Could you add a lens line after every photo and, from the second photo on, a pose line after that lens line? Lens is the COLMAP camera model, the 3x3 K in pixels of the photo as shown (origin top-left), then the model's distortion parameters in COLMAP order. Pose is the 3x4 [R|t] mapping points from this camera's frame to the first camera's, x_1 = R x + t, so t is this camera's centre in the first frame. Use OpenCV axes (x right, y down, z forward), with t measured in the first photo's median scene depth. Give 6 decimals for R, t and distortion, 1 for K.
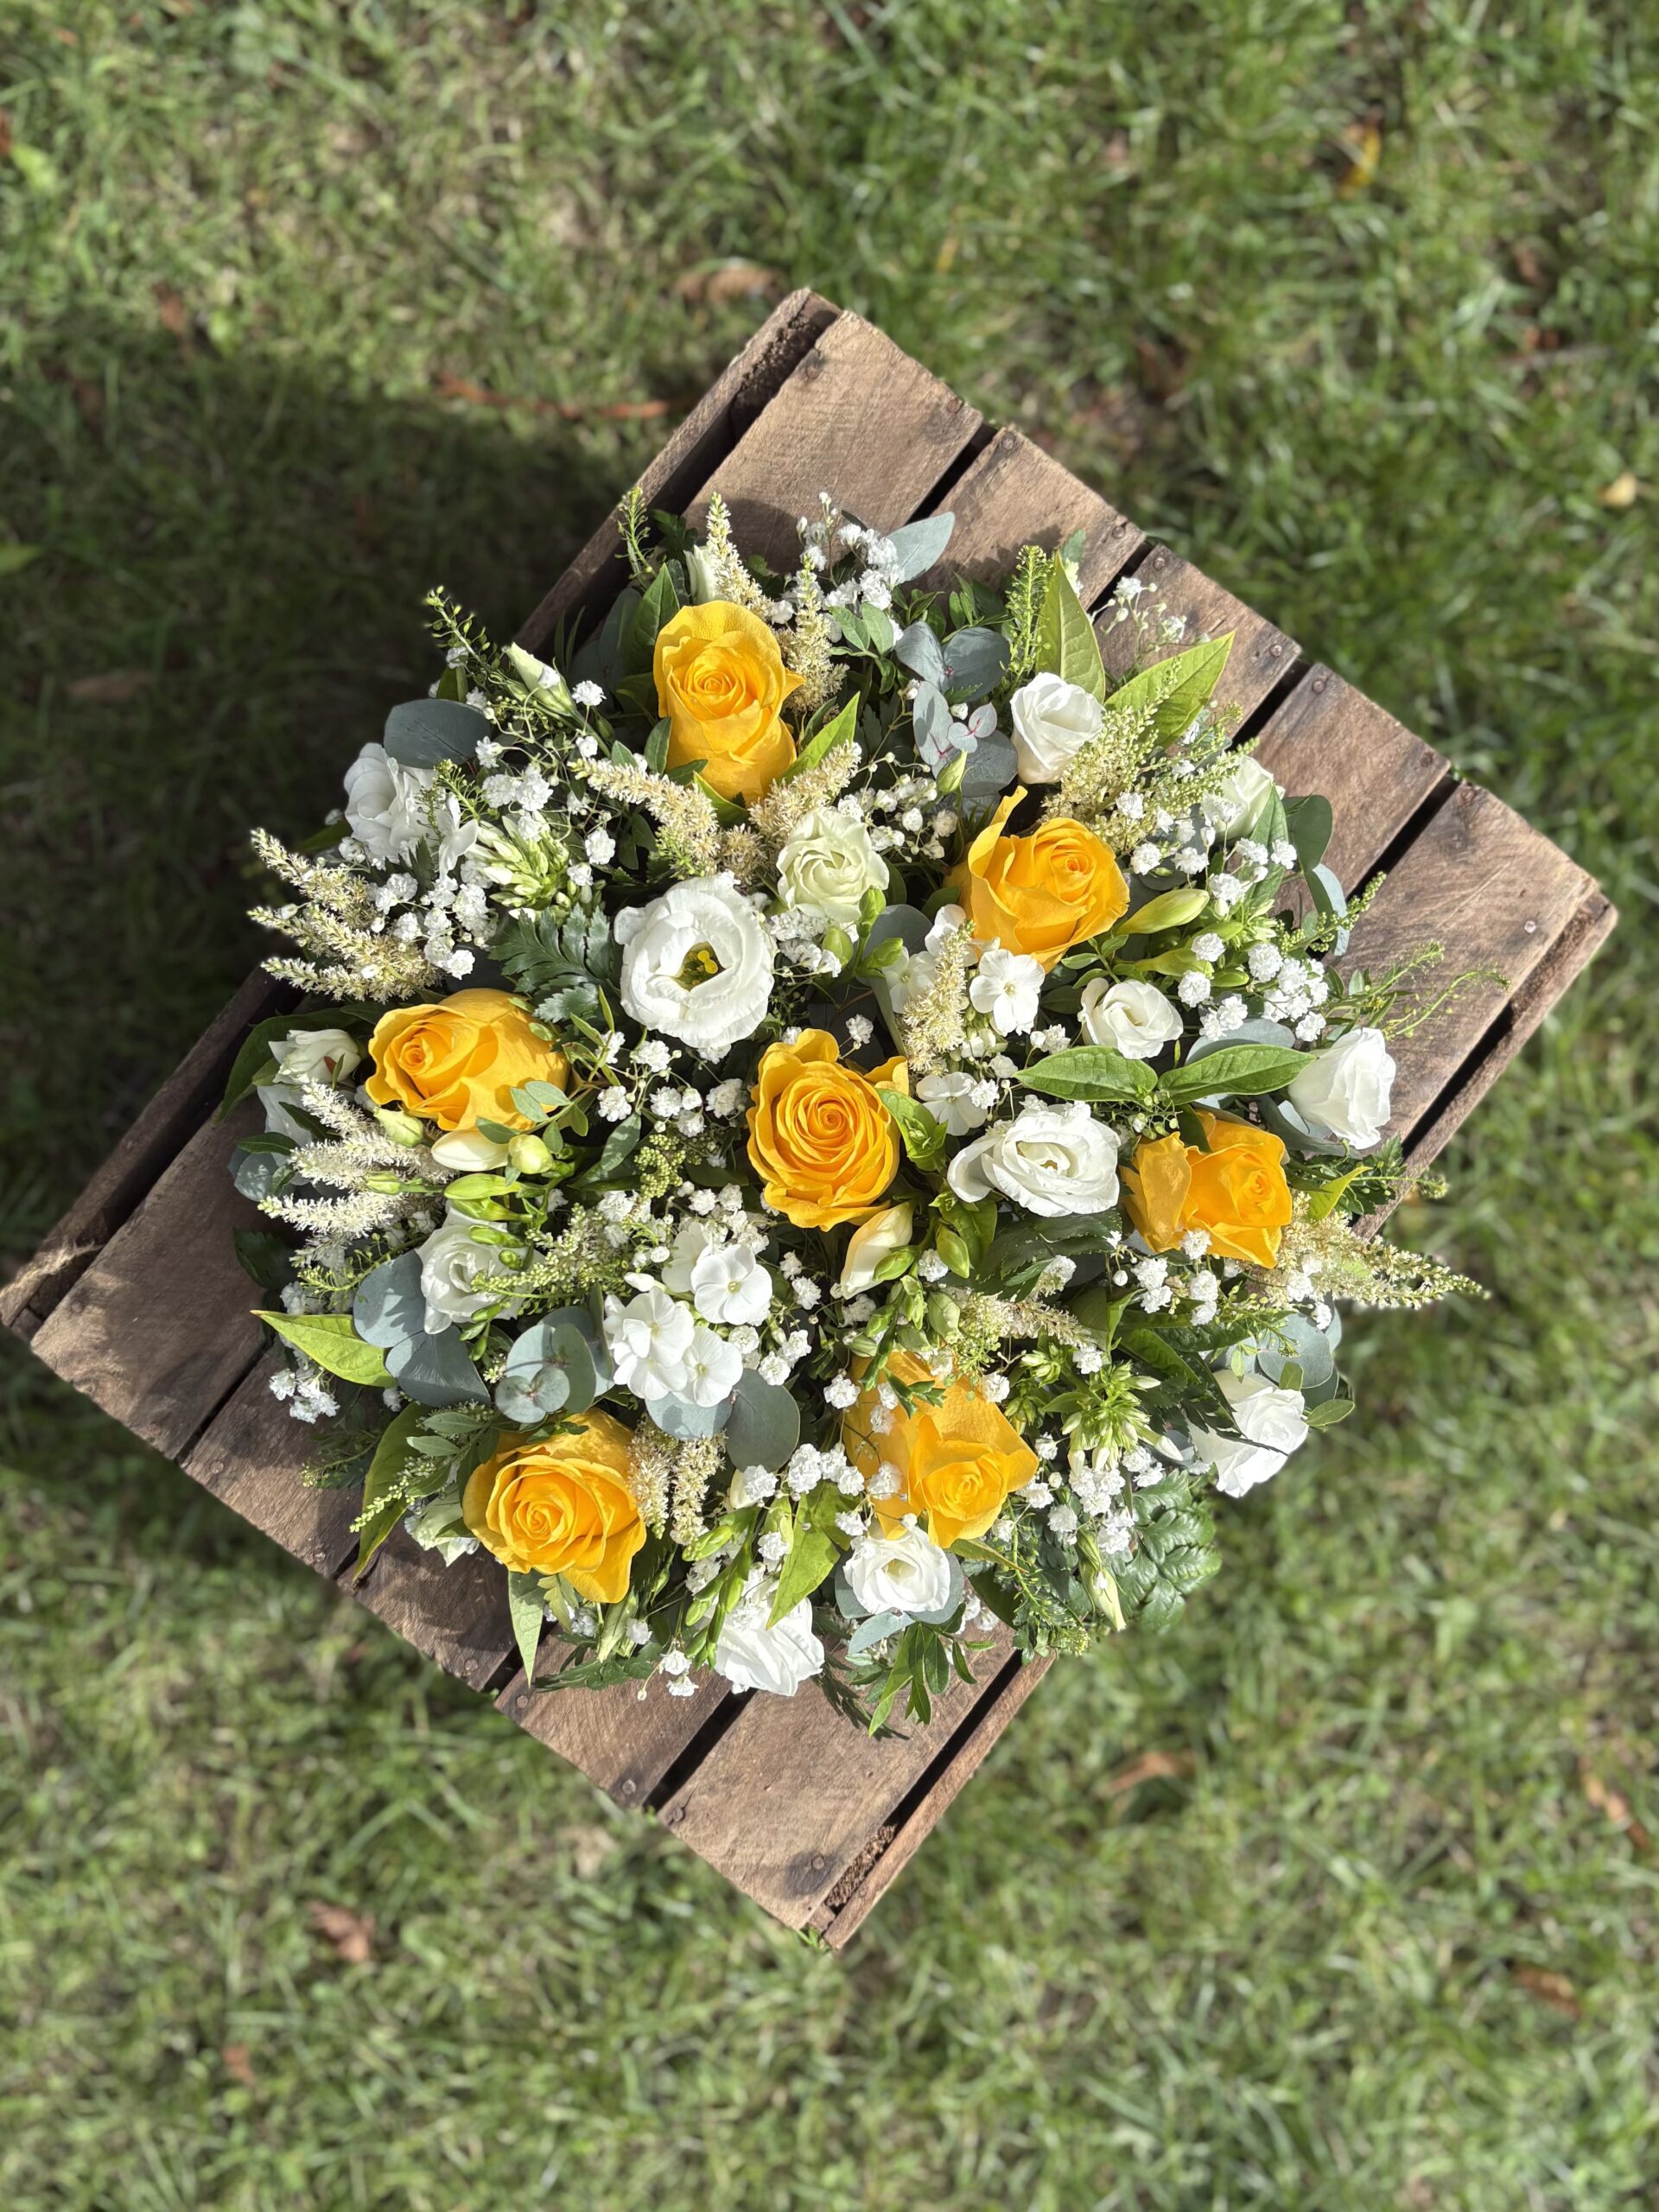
lens RADIAL K [[1884.8, 0, 885.8], [0, 1884.8, 1146.6], [0, 0, 1]] dist [0.104154, -0.007969]
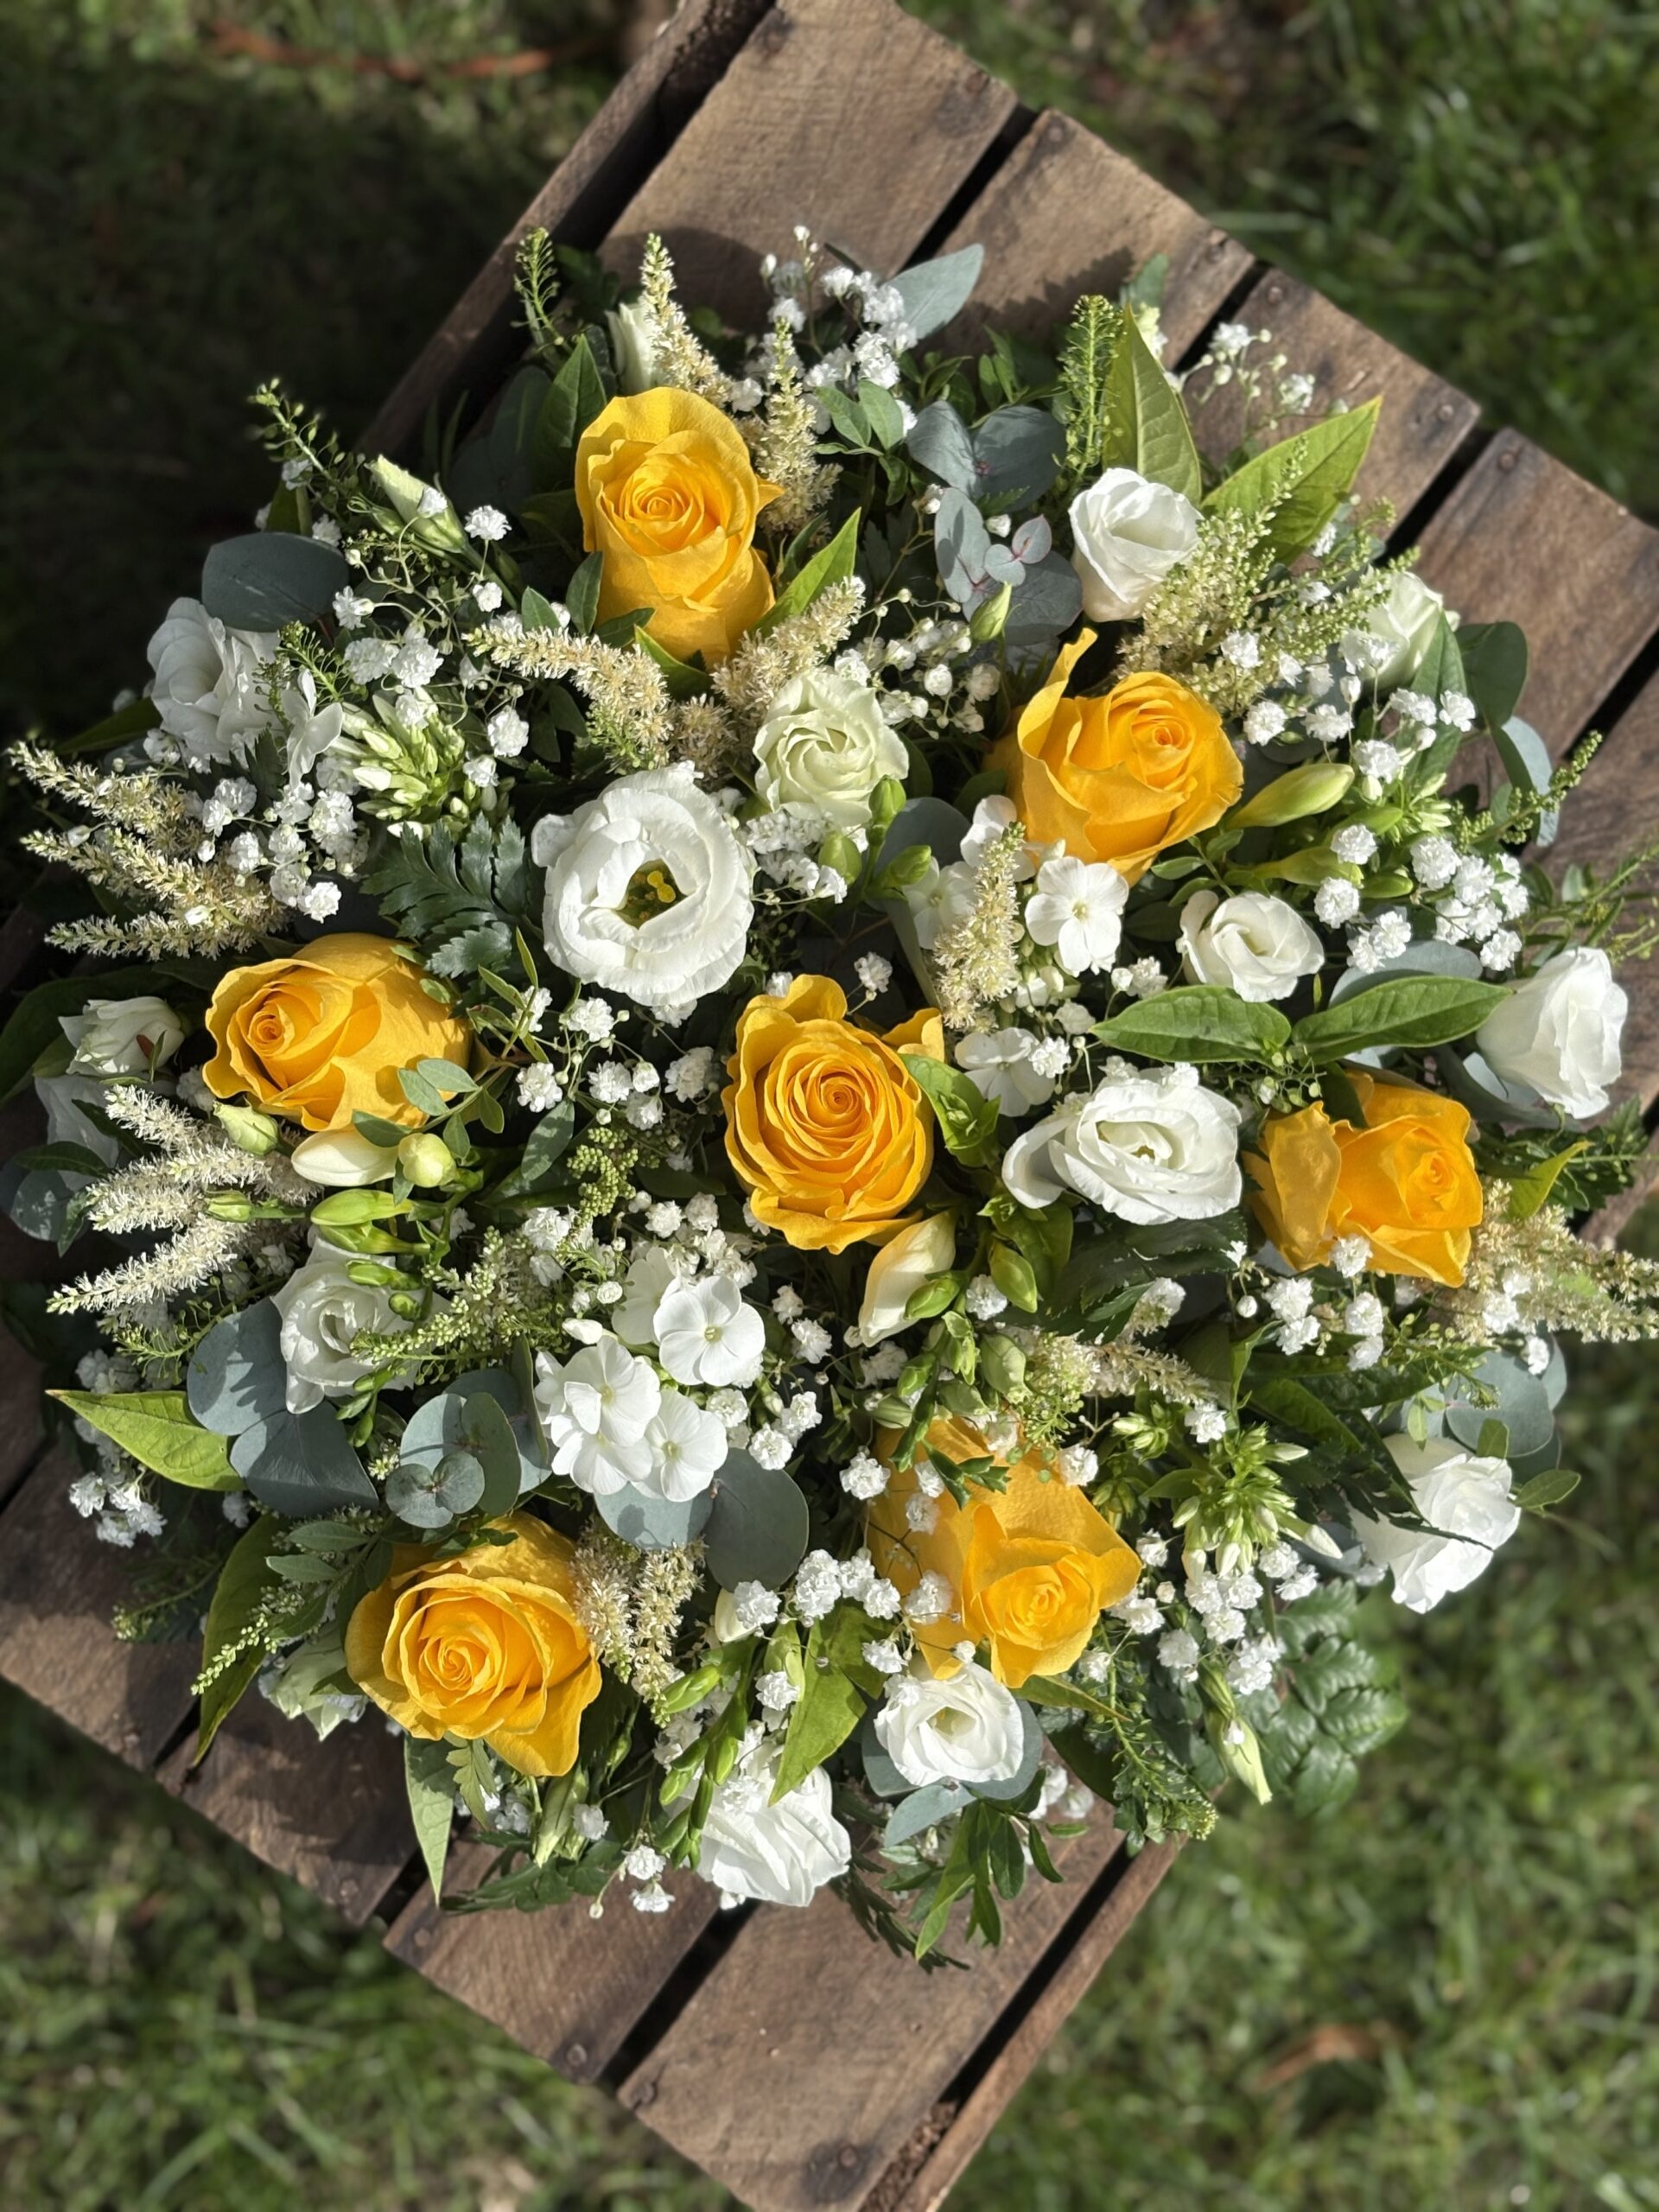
lens RADIAL K [[3302.5, 0, 836.6], [0, 3302.5, 1142.1], [0, 0, 1]] dist [0.218107, -0.905001]
pose [[0.999467, -0.031091, -0.009929, -0.017354], [0.031057, 0.999511, -0.003579, 0.006298], [0.010036, 0.003269, 0.999944, -0.260929]]
